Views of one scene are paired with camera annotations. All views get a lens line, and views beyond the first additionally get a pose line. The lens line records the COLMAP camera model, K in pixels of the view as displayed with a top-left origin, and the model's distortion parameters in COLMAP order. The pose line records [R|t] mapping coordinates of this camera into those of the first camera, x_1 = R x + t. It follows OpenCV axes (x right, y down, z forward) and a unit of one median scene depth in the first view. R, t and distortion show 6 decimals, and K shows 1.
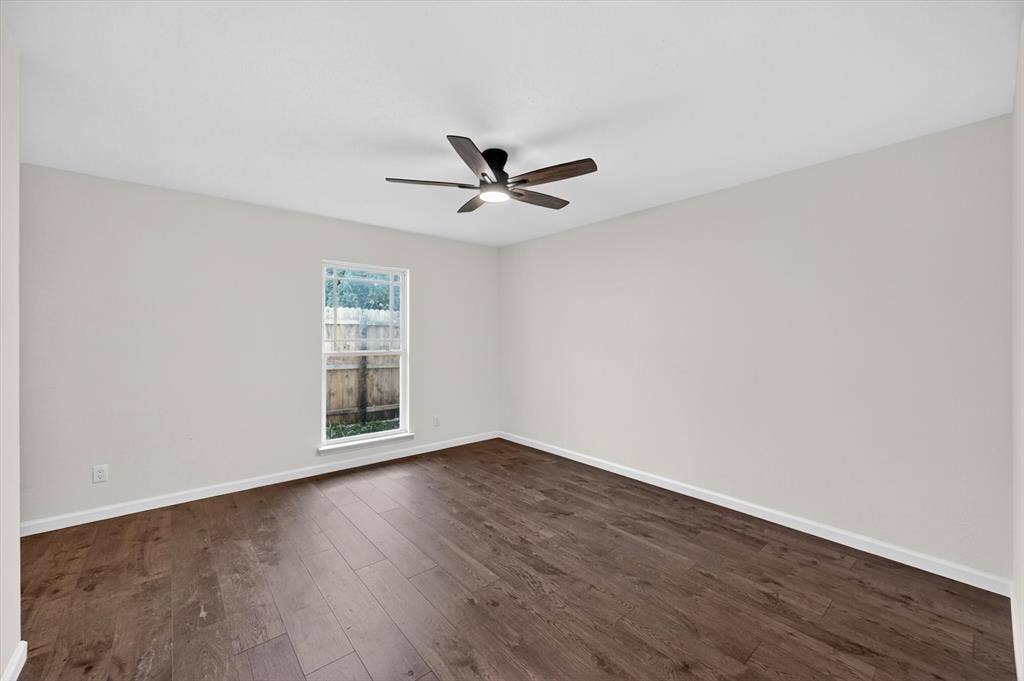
lens RADIAL K [[404.6, 0, 511.4], [0, 404.6, 334.9], [0, 0, 1]] dist [-0.002659, 0.000408]
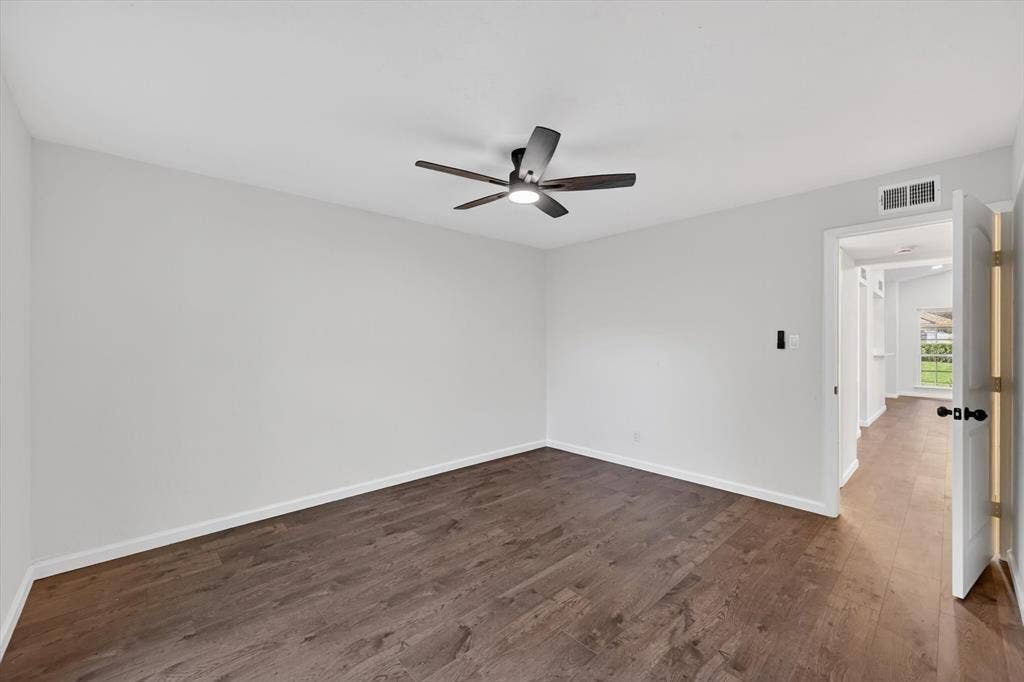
lens RADIAL K [[404.6, 0, 510.2], [0, 404.6, 344.2], [0, 0, 1]] dist [-0.002659, 0.000408]
pose [[-0.034240, -0.010546, 0.999358, -0.840052], [0.004615, 0.999932, 0.010710, -0.005878], [-0.999403, 0.004979, -0.034189, 0.876522]]
